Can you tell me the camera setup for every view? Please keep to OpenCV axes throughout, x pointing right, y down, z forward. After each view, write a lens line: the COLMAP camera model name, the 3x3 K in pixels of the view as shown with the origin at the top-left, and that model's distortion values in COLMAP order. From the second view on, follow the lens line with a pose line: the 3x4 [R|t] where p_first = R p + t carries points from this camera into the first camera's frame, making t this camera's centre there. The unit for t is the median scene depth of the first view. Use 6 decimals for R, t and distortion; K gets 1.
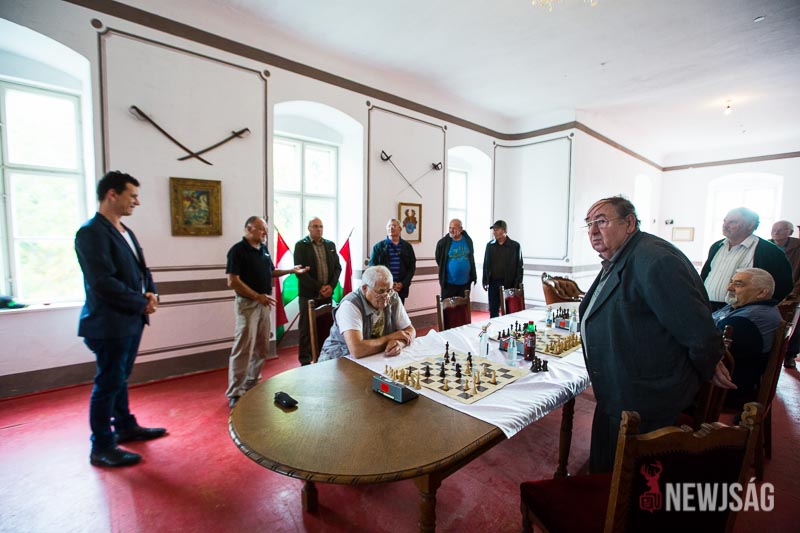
lens RADIAL K [[366.2, 0, 396.1], [0, 366.2, 269.4], [0, 0, 1]] dist [-0.048383, 0.017682]
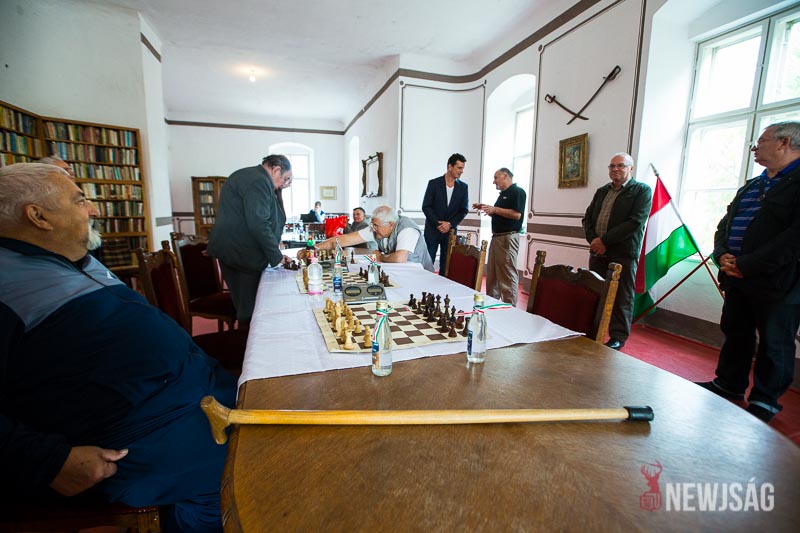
lens RADIAL K [[366.2, 0, 396.1], [0, 366.2, 269.4], [0, 0, 1]] dist [-0.048383, 0.017682]
pose [[-0.395780, 0.135348, -0.908317, 0.572004], [-0.093758, 0.977956, 0.186578, -0.000319], [0.913547, 0.159006, -0.374365, 0.733410]]
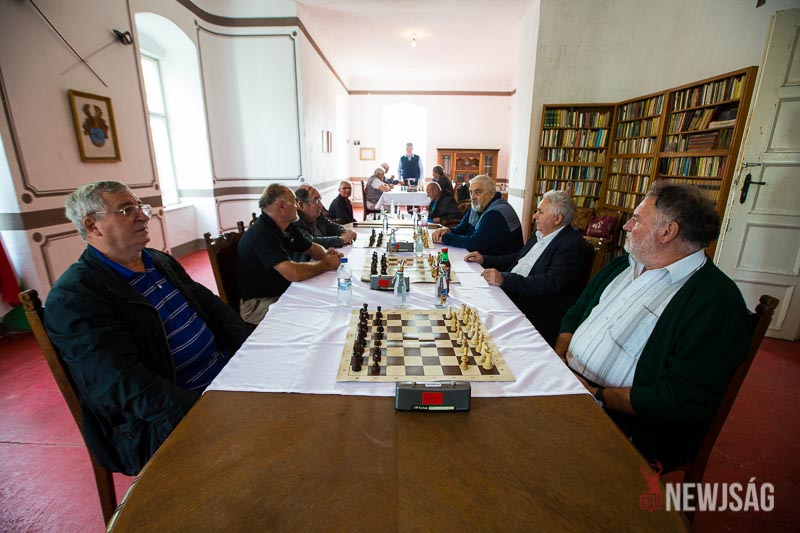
lens RADIAL K [[366.2, 0, 396.1], [0, 366.2, 269.4], [0, 0, 1]] dist [-0.048383, 0.017682]
pose [[0.656411, -0.213265, 0.723632, -0.130265], [0.062910, 0.971344, 0.229203, -0.002120], [-0.751776, -0.104928, 0.651017, 0.236465]]
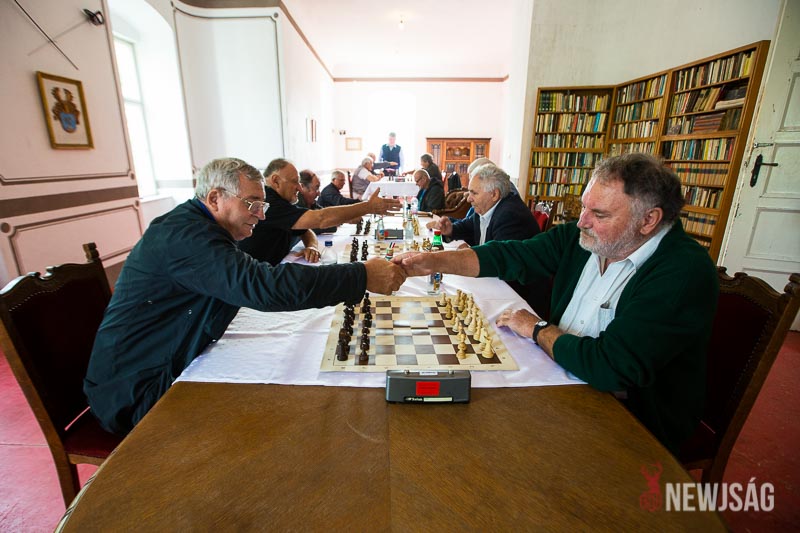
lens RADIAL K [[377.6, 0, 382.9], [0, 377.6, 269.3], [0, 0, 1]] dist [-0.048392, 0.016862]
pose [[0.657347, -0.224065, 0.719506, -0.121022], [0.070024, 0.968805, 0.237726, 0.011923], [-0.750327, -0.105886, 0.652531, 0.246885]]
